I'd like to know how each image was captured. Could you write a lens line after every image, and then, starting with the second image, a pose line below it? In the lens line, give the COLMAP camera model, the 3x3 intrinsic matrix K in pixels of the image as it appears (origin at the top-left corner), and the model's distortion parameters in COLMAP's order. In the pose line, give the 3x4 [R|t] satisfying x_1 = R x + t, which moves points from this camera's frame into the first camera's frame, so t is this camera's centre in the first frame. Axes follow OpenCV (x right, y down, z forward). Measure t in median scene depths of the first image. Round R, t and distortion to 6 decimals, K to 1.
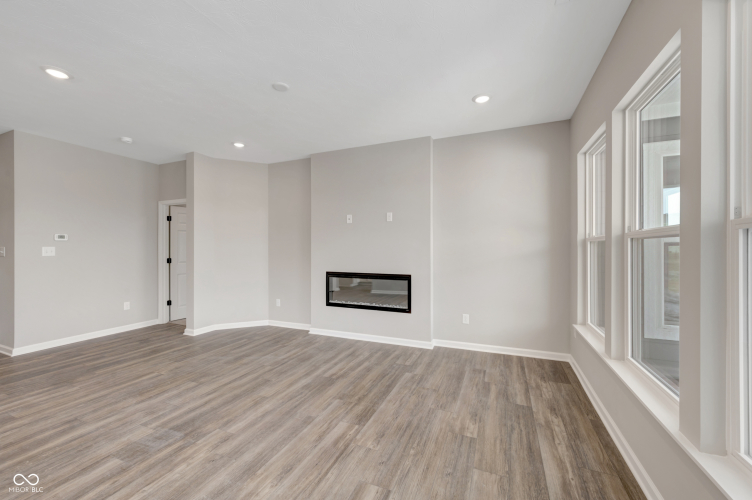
lens RADIAL K [[299.1, 0, 377.0], [0, 299.1, 247.7], [0, 0, 1]] dist [-0.000209, 0.000001]
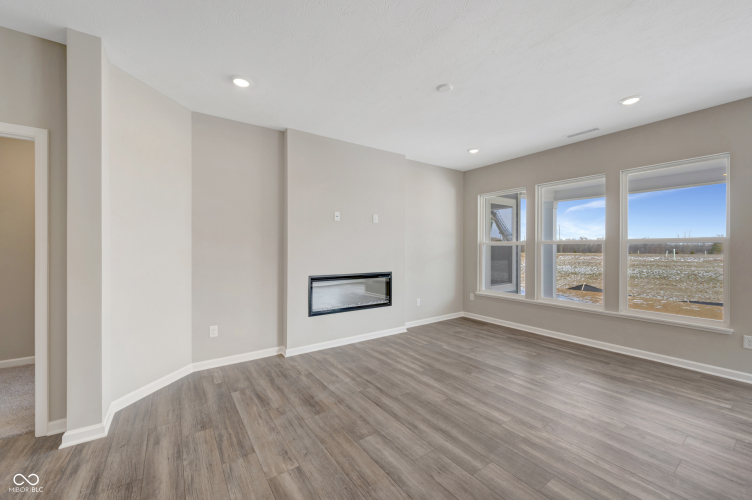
lens RADIAL K [[299.1, 0, 377.0], [0, 299.1, 247.7], [0, 0, 1]] dist [-0.000209, 0.000001]
pose [[0.536498, 0.000027, 0.843902, -1.002550], [0.000142, 1.000000, -0.000123, 0.000630], [-0.843902, 0.000186, 0.536498, 0.501516]]
